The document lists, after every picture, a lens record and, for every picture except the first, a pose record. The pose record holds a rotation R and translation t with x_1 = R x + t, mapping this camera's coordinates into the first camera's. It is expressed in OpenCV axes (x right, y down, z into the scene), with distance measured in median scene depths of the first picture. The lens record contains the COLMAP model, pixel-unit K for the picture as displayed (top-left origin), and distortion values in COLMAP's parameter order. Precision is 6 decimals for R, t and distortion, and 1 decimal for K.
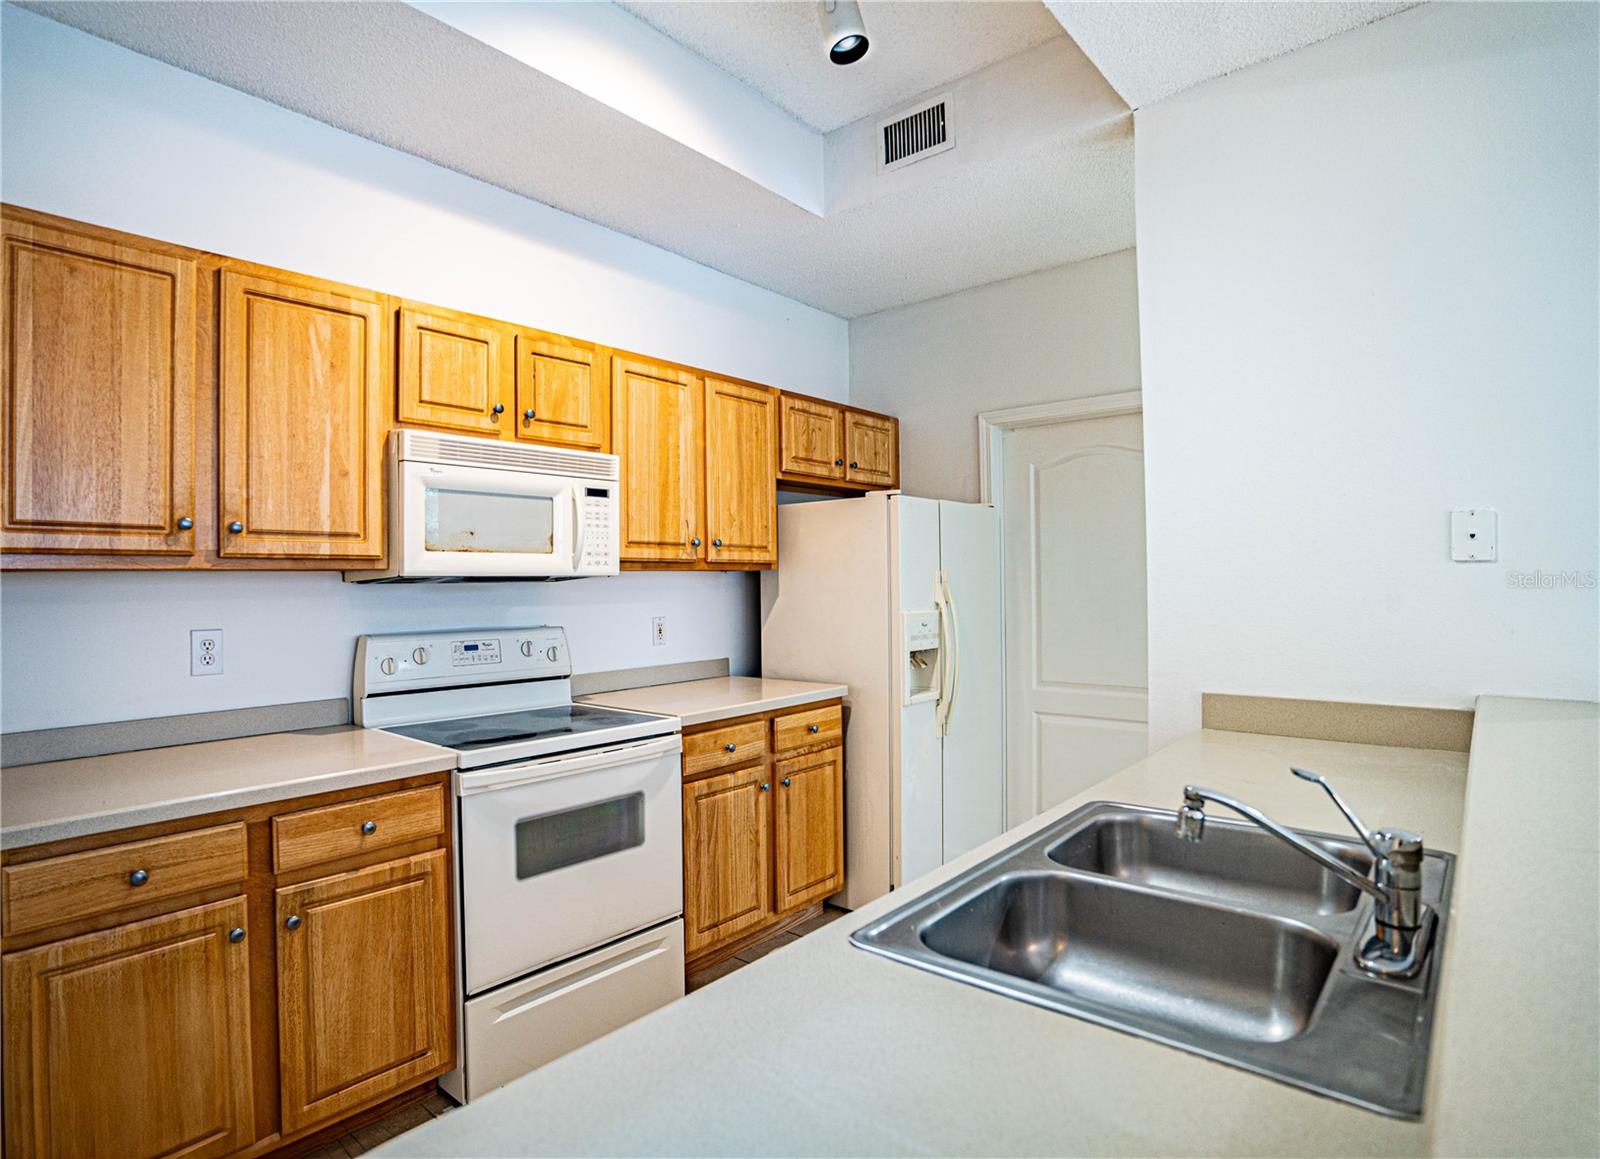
lens RADIAL K [[853.0, 0, 765.6], [0, 853.0, 587.4], [0, 0, 1]] dist [-0.069670, 0.000859]
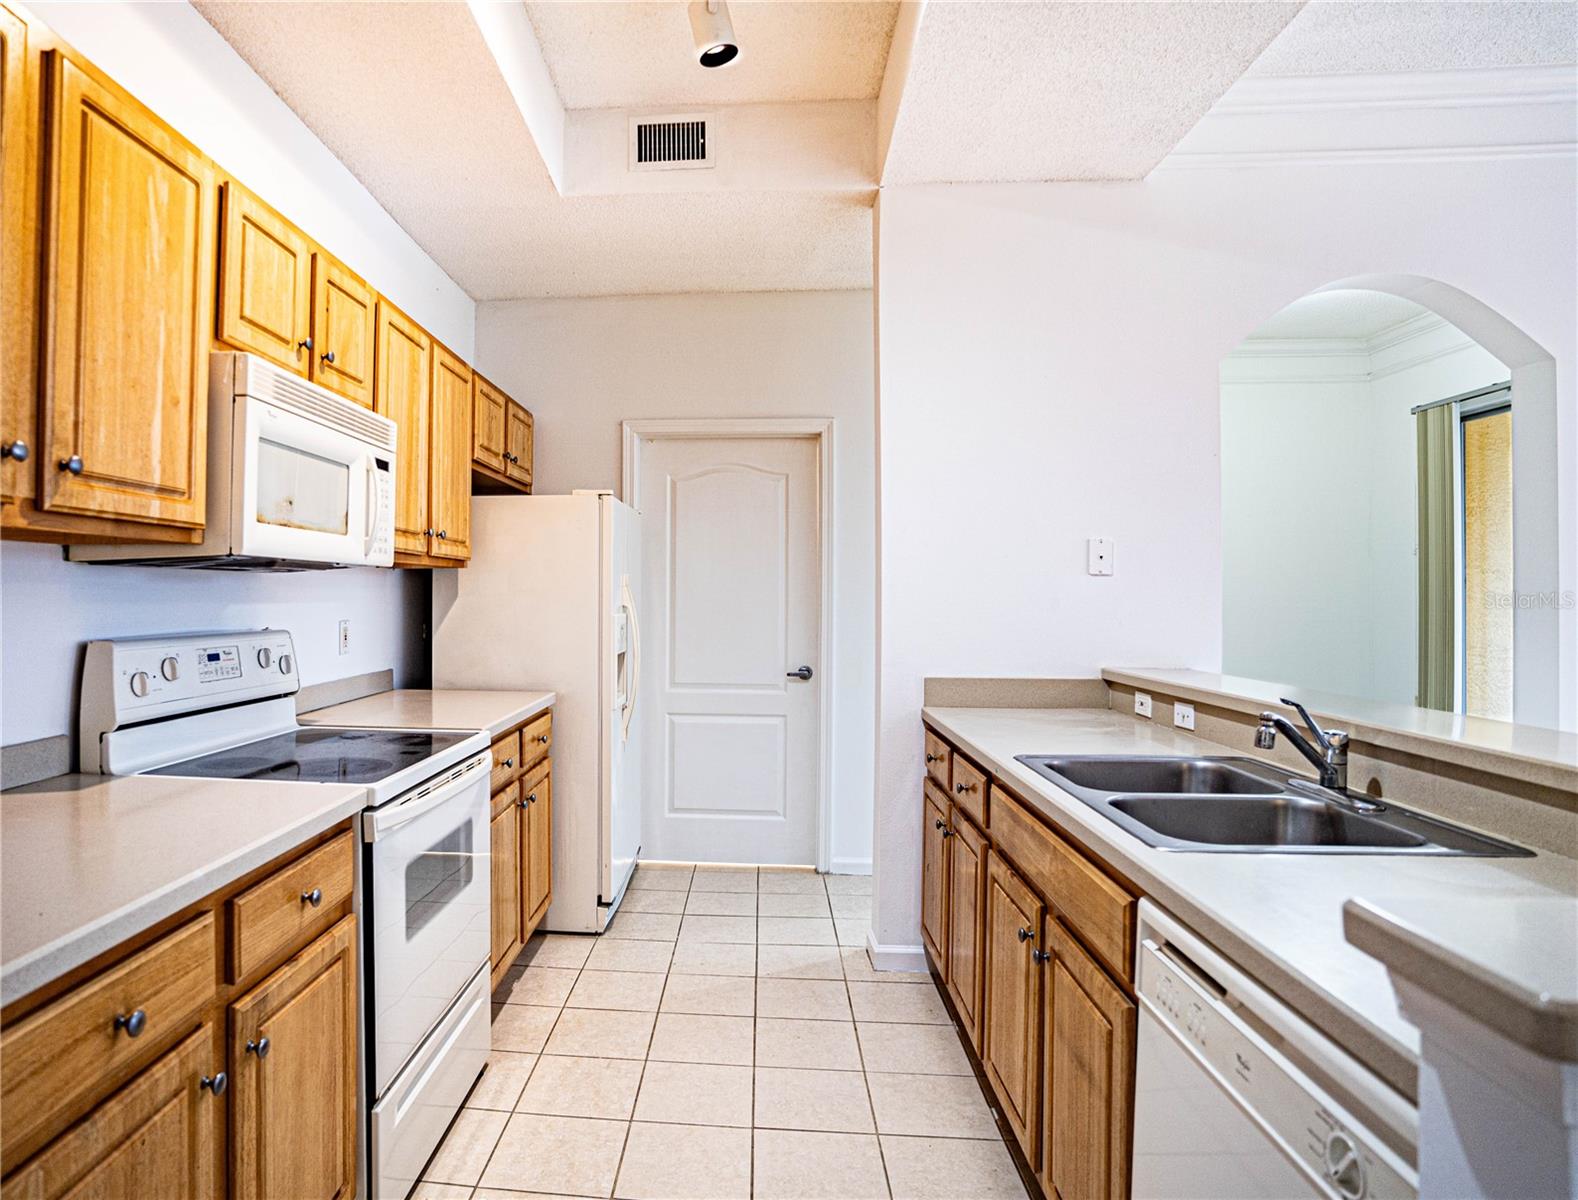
lens RADIAL K [[909.4, 0, 678.9], [0, 909.4, 597.9], [0, 0, 1]] dist [-0.084873, 0.036122]
pose [[0.802821, 0.013916, 0.596057, -0.536230], [-0.010545, 0.999903, -0.009141, 0.024585], [-0.596126, 0.001054, 0.802890, 0.147515]]
